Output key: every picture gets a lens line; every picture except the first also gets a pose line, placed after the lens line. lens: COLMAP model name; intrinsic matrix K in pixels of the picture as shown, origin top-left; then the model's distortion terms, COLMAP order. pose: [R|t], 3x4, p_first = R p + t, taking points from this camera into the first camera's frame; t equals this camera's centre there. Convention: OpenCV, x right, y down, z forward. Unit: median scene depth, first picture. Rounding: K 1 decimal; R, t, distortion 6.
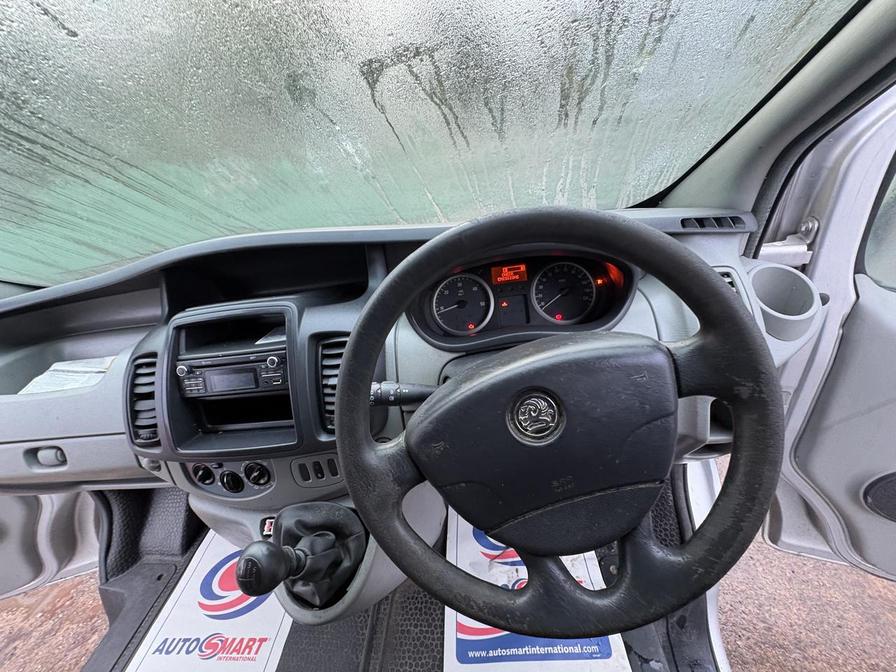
lens RADIAL K [[357.7, 0, 451.7], [0, 357.7, 335.9], [0, 0, 1]] dist [0.000700, 0.000461]
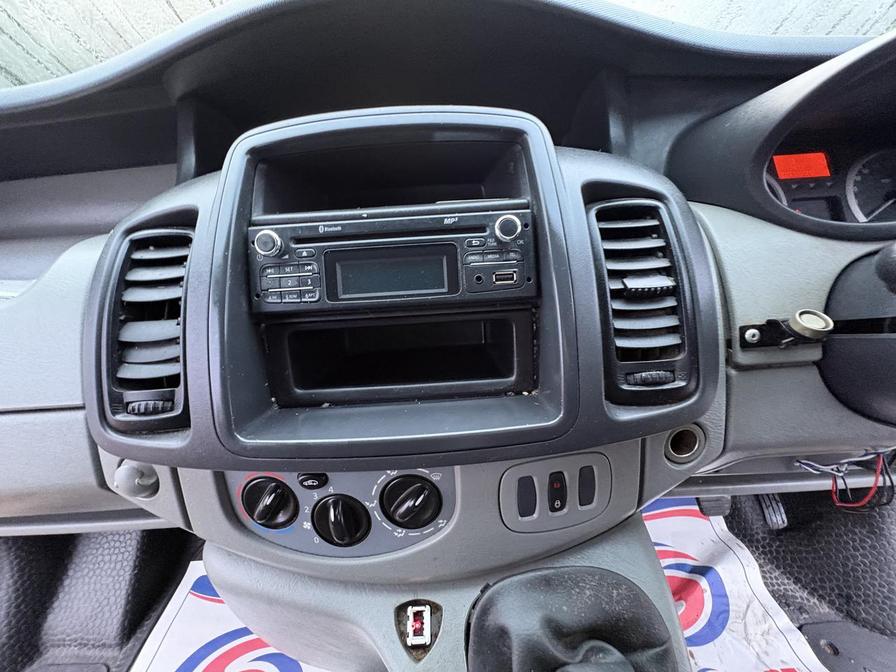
lens RADIAL K [[357.7, 0, 448.5], [0, 357.7, 334.5], [0, 0, 1]] dist [0.000700, 0.000461]
pose [[0.991236, 0.053486, 0.120791, -0.560321], [-0.043898, 0.995772, -0.080688, 0.215213], [-0.124596, 0.074678, 0.989393, 0.543923]]
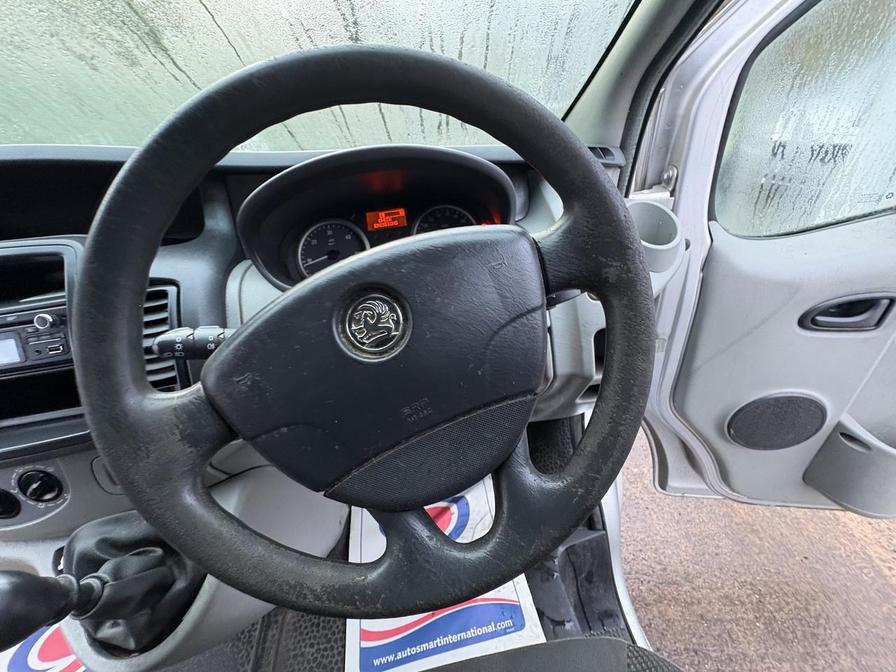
lens RADIAL K [[357.7, 0, 451.0], [0, 357.7, 335.0], [0, 0, 1]] dist [0.000700, 0.000461]
pose [[0.975141, -0.059517, 0.213442, 0.122118], [0.061781, 0.998082, -0.003946, 0.138316], [-0.212798, 0.017034, 0.976948, 0.121461]]
